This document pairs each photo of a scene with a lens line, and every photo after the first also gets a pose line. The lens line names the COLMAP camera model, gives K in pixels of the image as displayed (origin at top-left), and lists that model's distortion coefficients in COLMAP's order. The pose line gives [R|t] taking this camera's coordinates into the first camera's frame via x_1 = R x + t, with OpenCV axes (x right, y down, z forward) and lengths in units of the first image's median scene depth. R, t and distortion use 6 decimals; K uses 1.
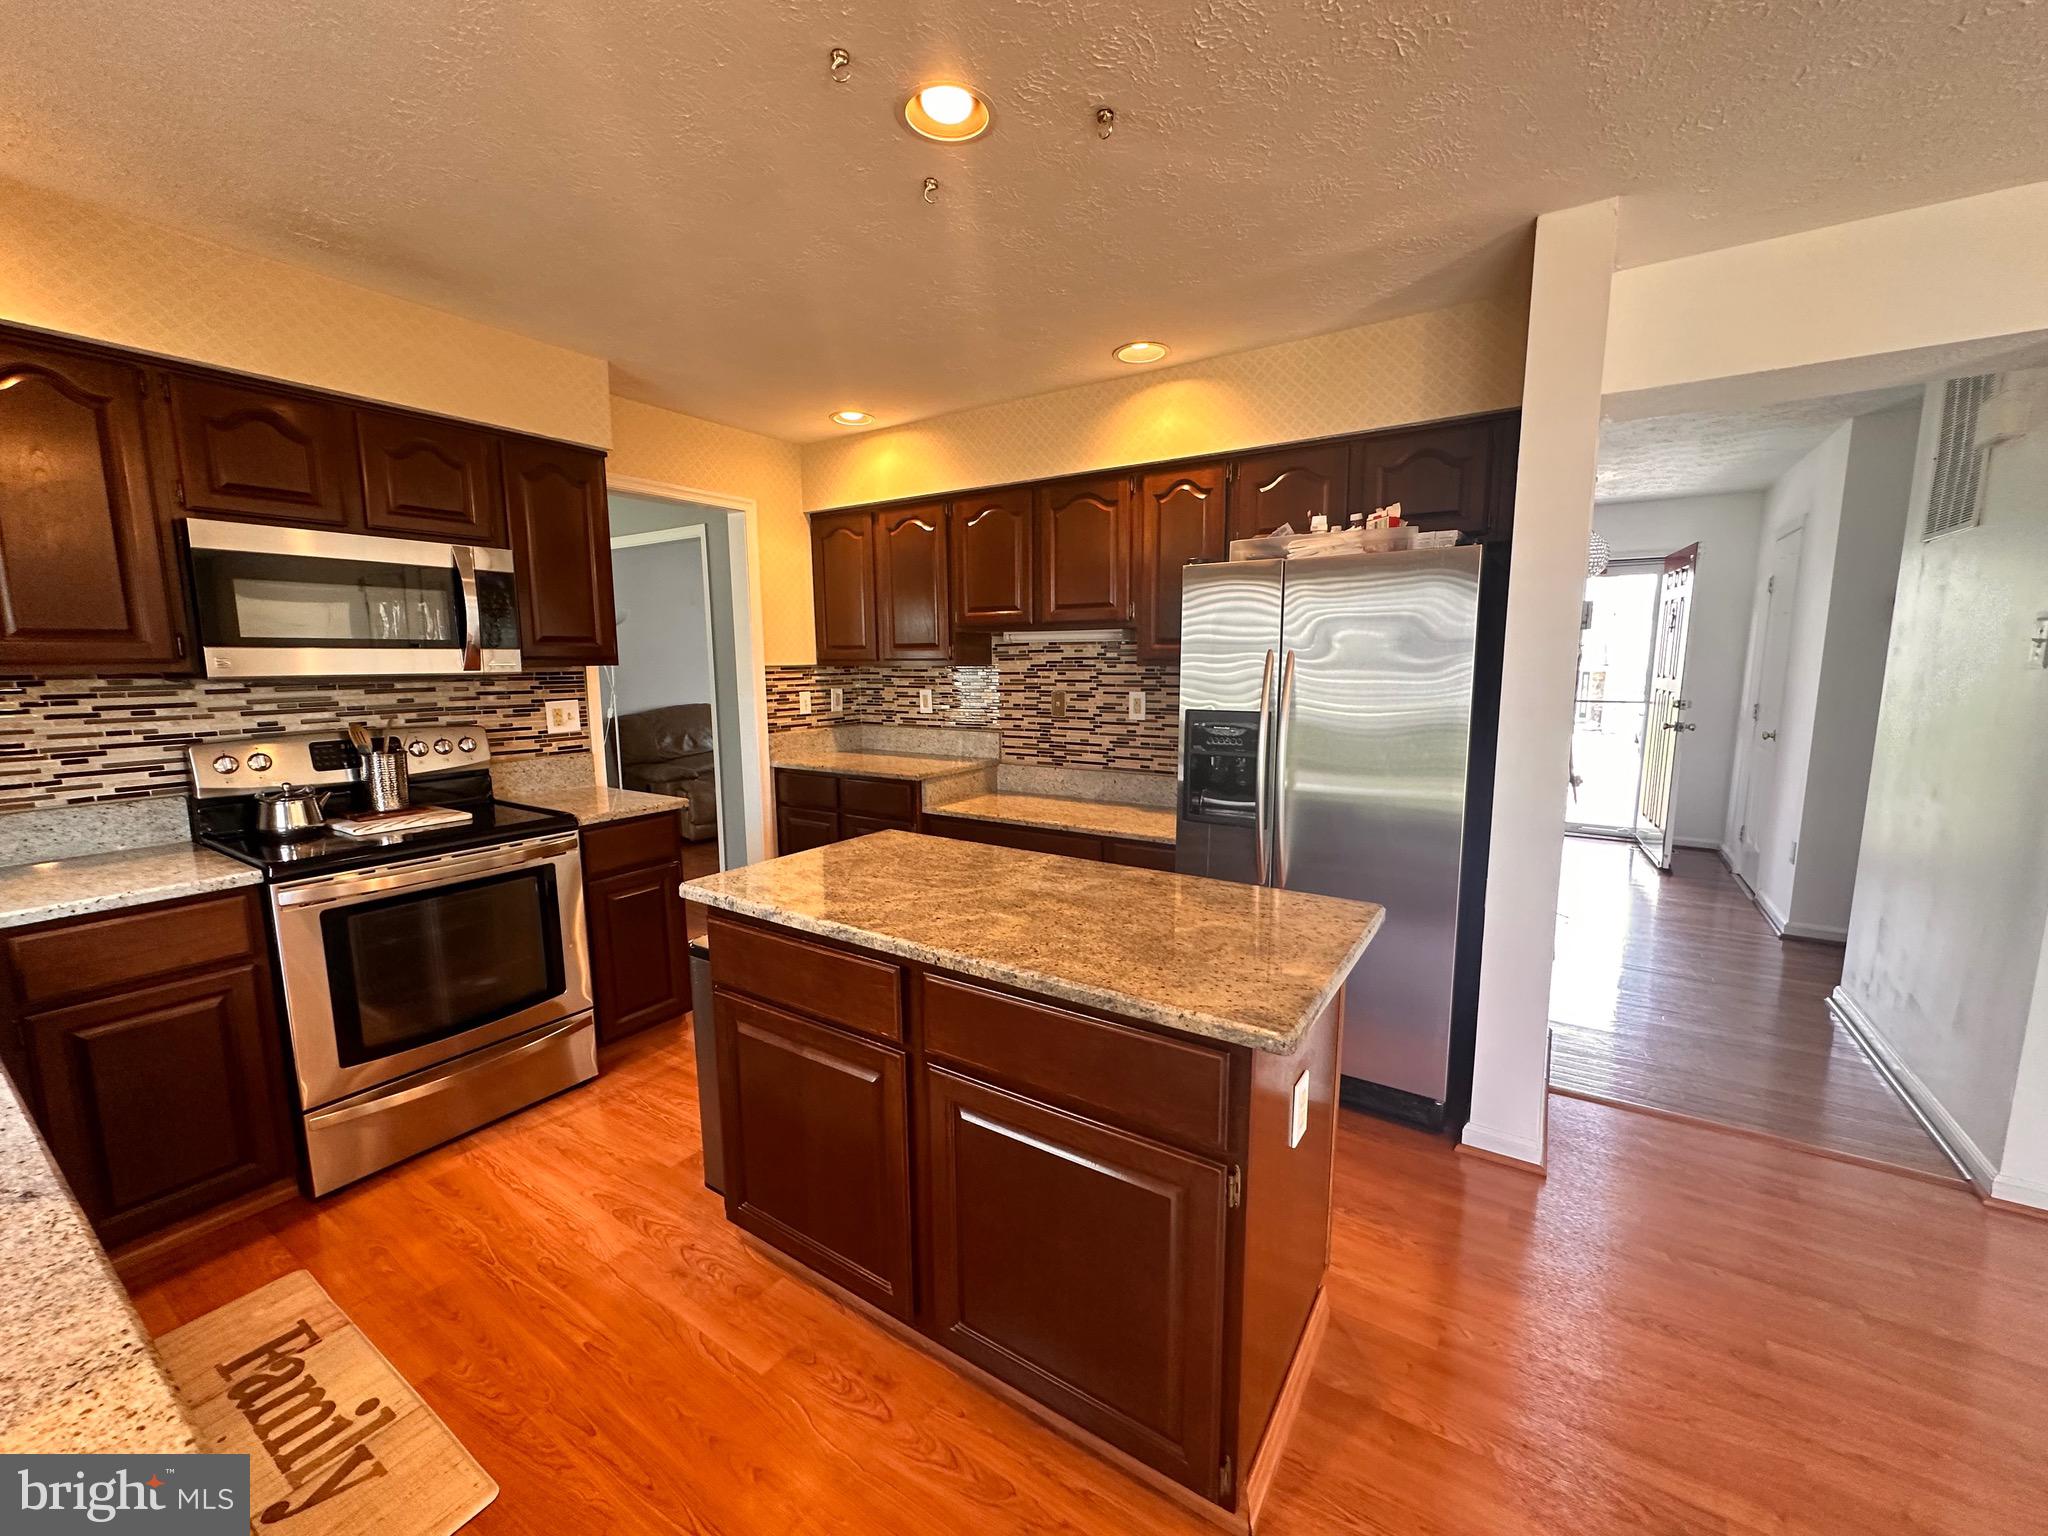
lens RADIAL K [[814.9, 0, 1022.1], [0, 814.9, 765.3], [0, 0, 1]] dist [-0.003376, 0.001479]
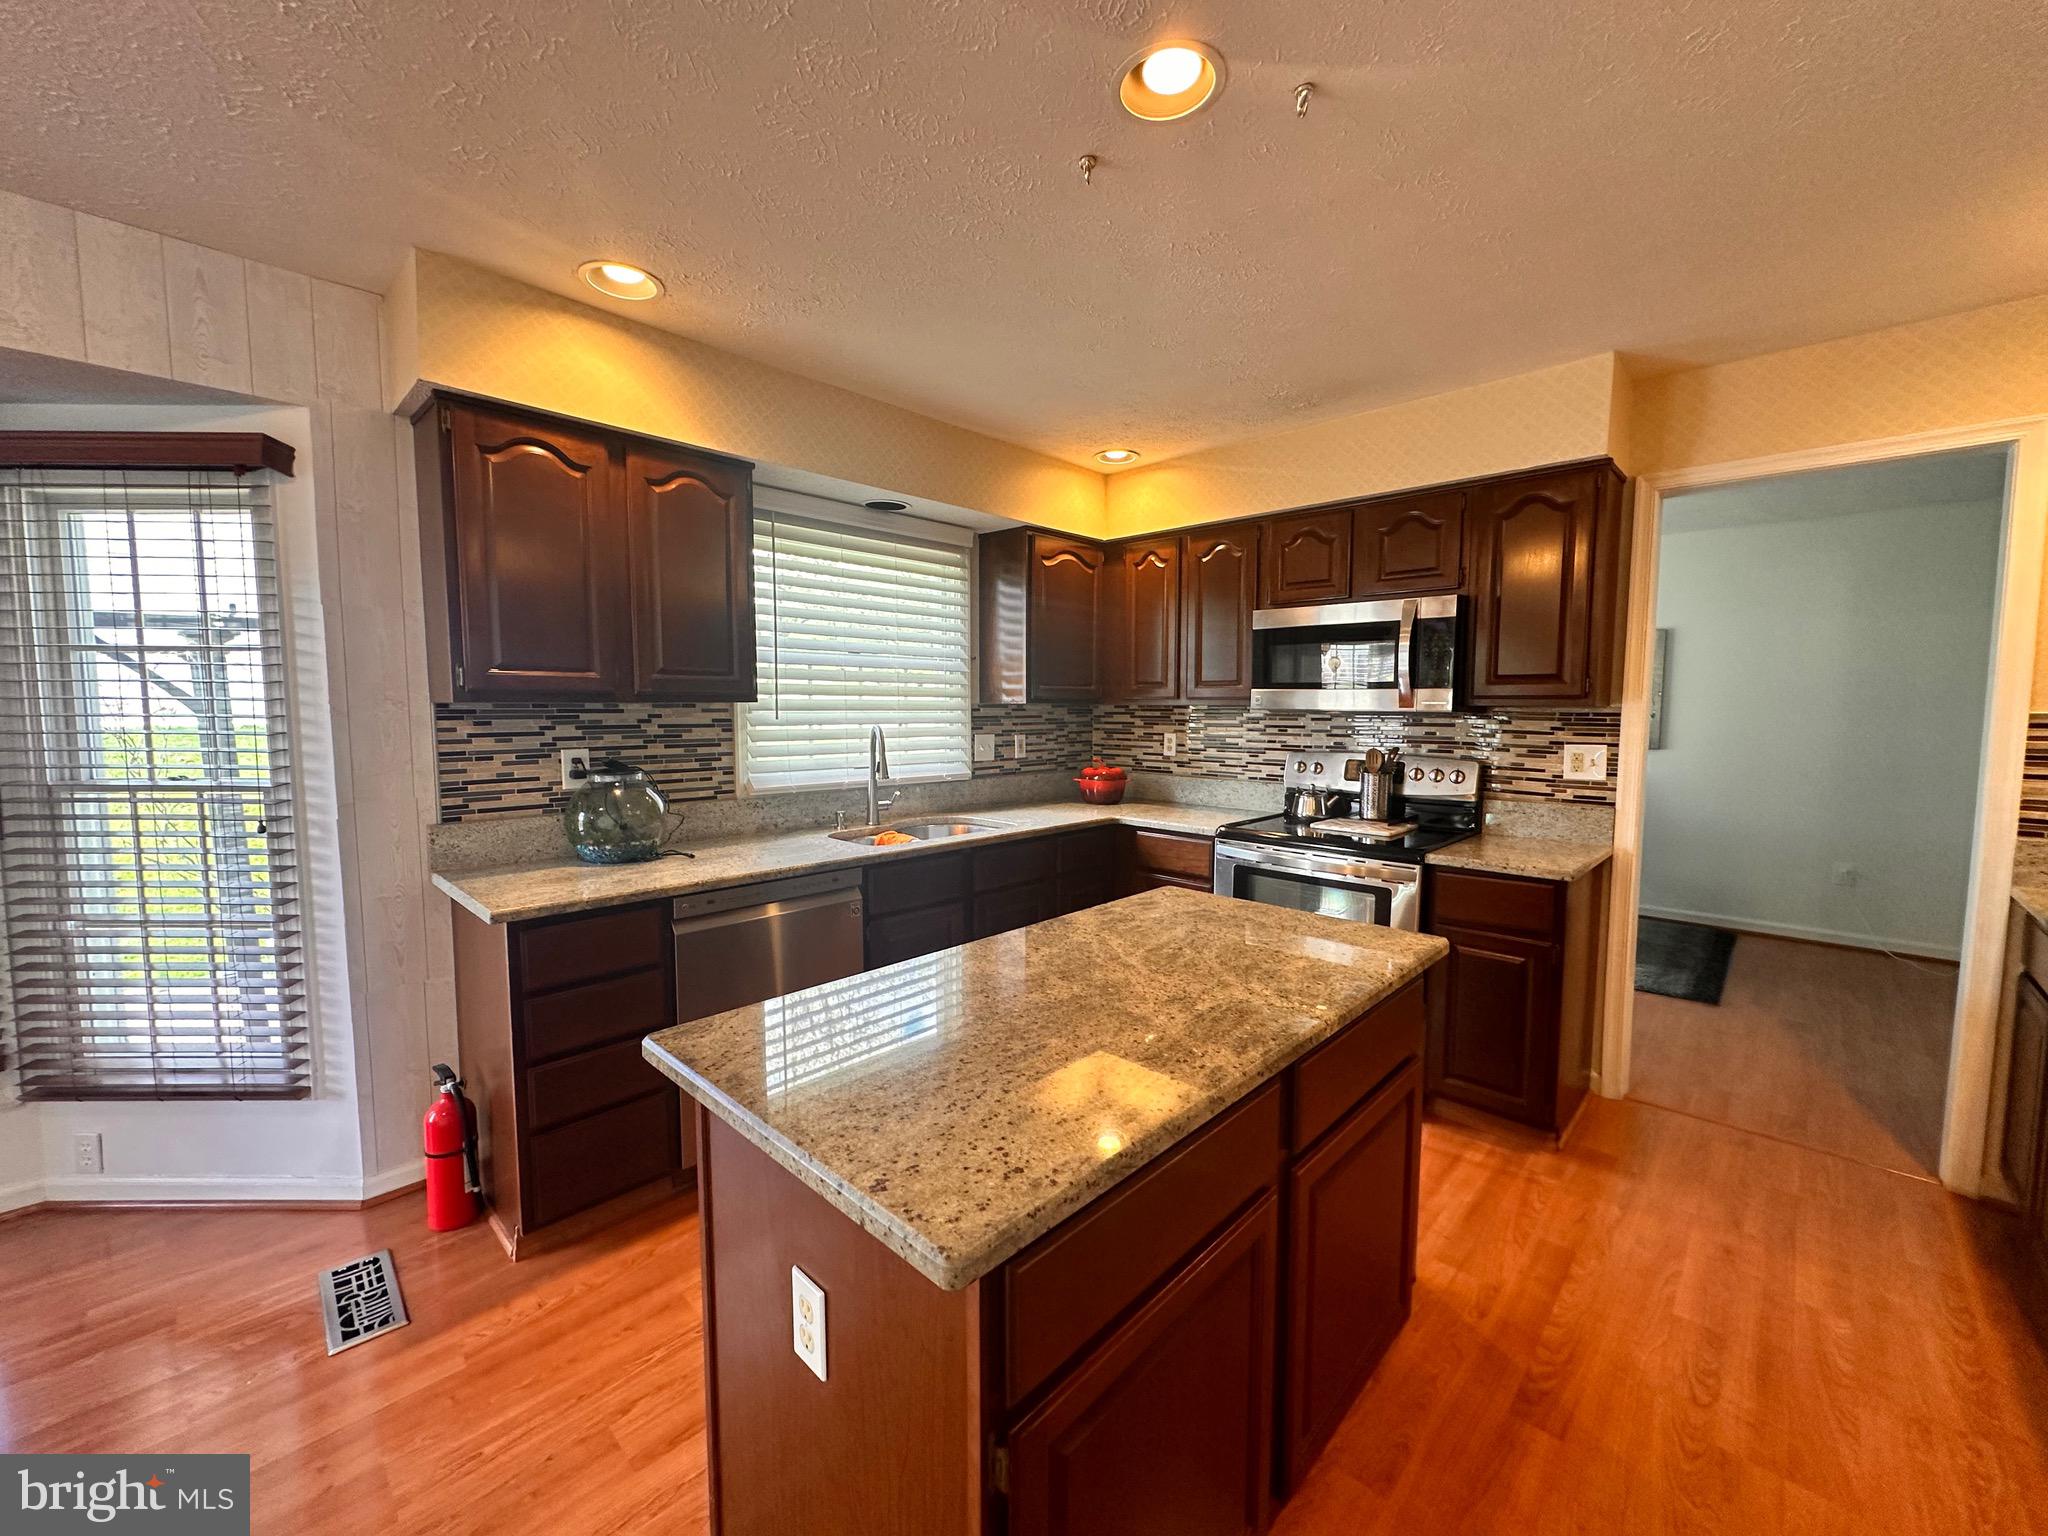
lens RADIAL K [[814.9, 0, 1019.3], [0, 814.9, 768.4], [0, 0, 1]] dist [-0.003376, 0.001479]
pose [[-0.187136, 0.084377, -0.978704, 0.512668], [-0.131760, 0.985146, 0.110126, -0.083317], [0.973458, 0.149562, -0.173239, 0.654946]]
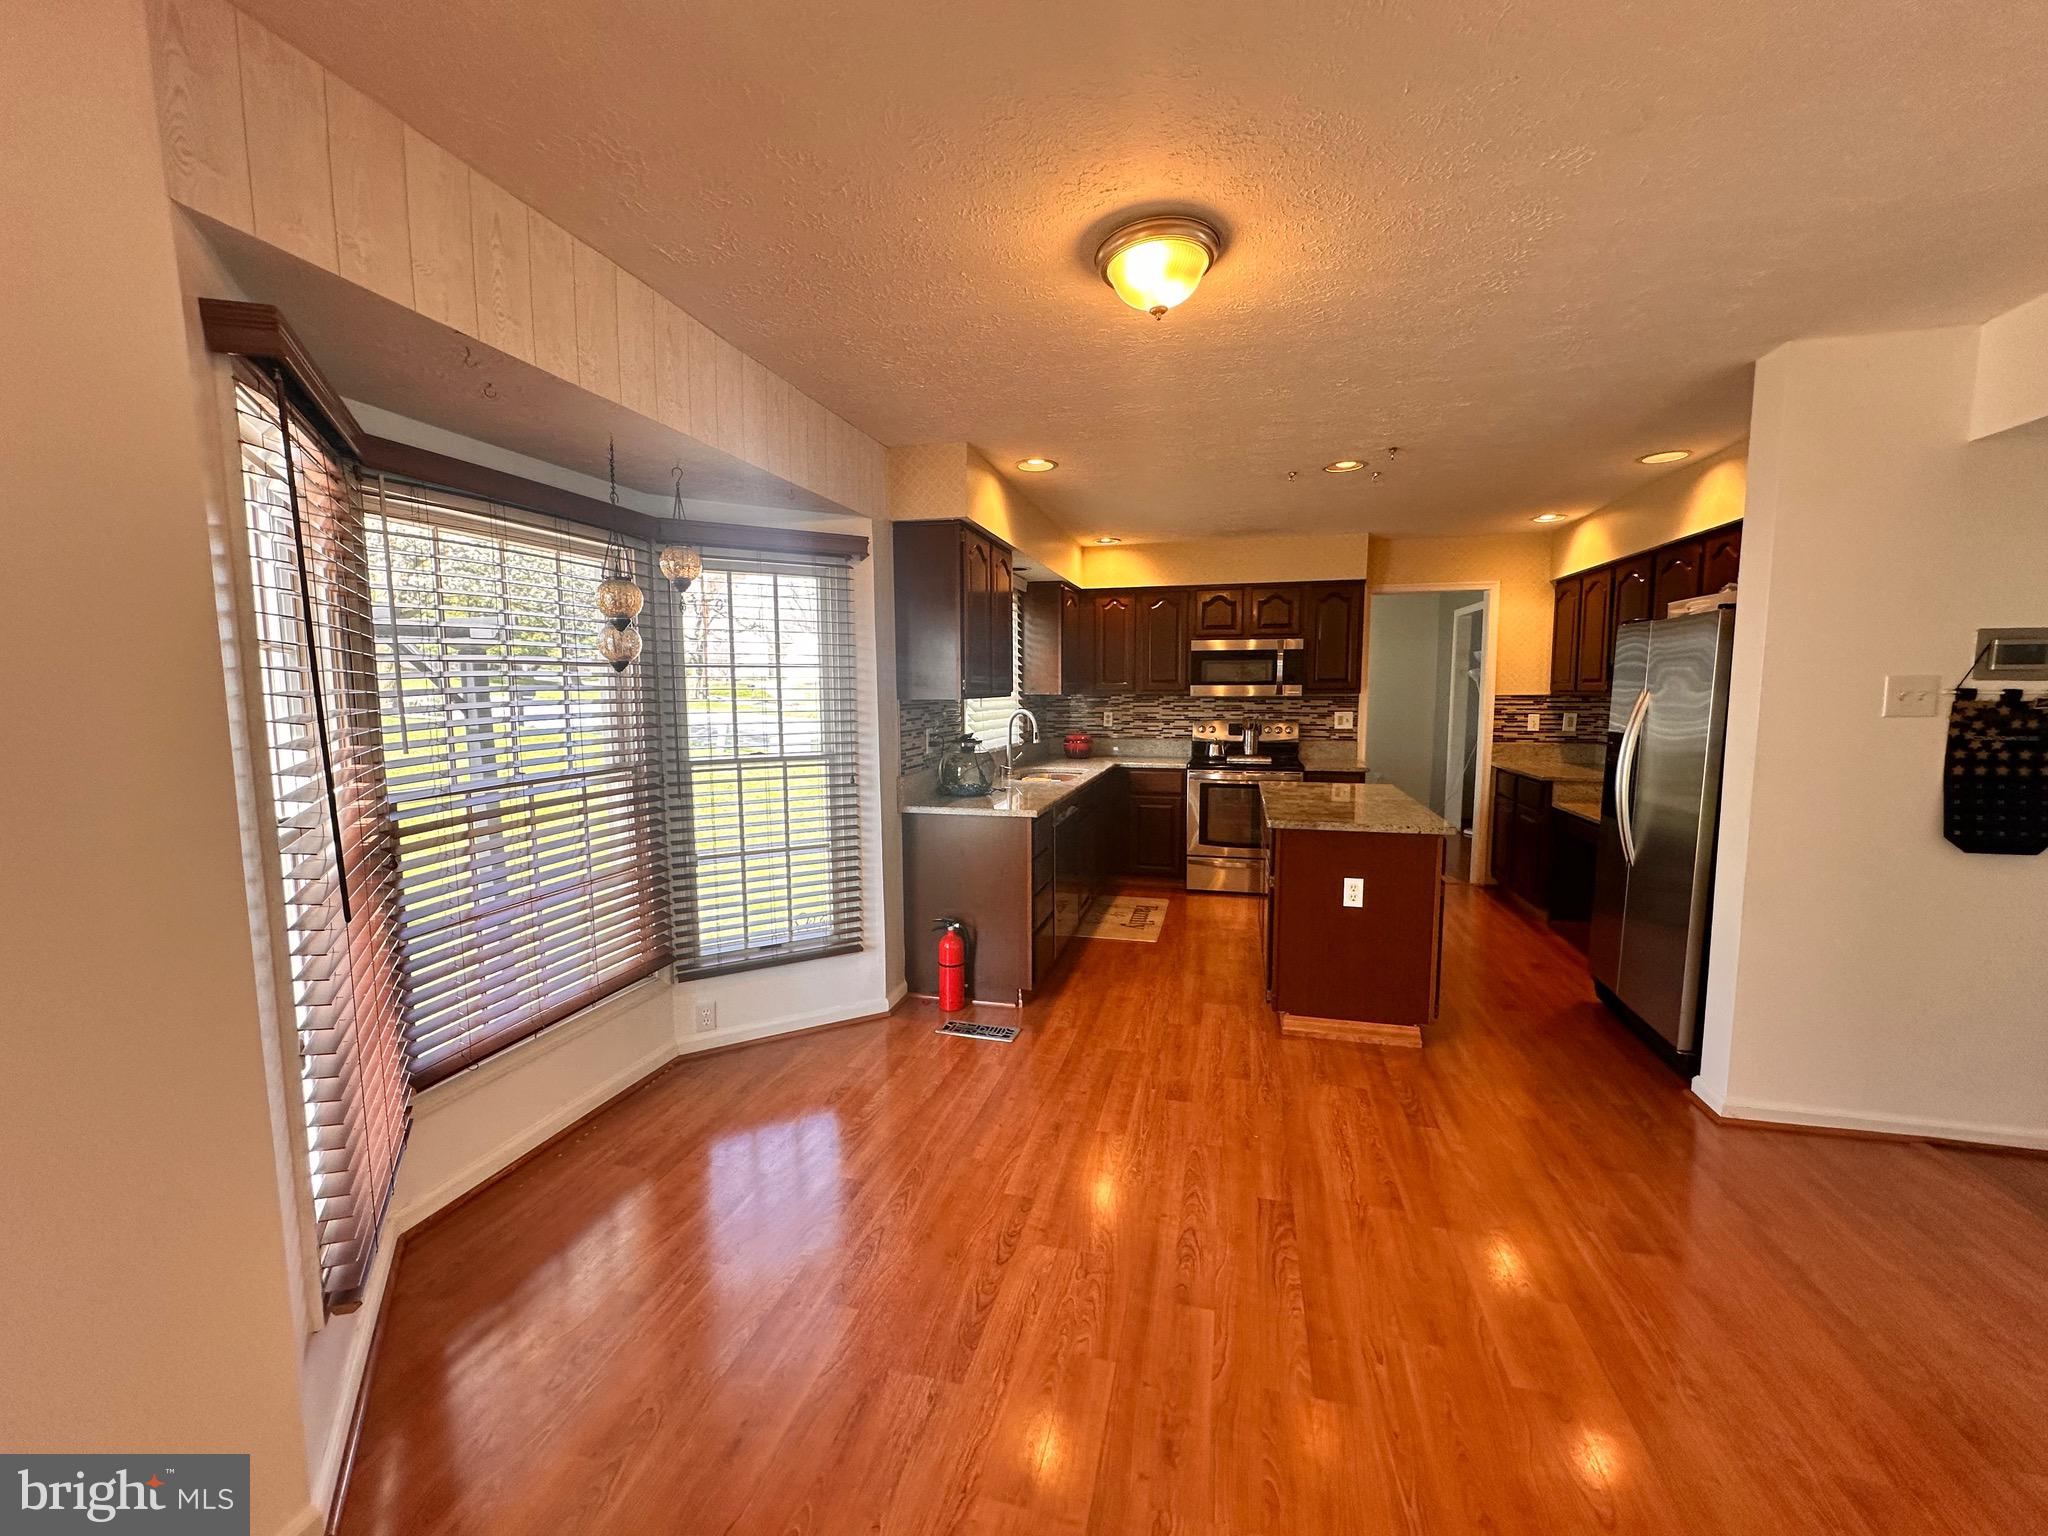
lens RADIAL K [[814.9, 0, 1019.9], [0, 814.9, 759.3], [0, 0, 1]] dist [-0.003376, 0.001479]
pose [[0.316151, 0.089927, -0.944437, 1.149443], [-0.123114, 0.990968, 0.053145, 0.024709], [0.940687, 0.099472, 0.324367, -0.343614]]
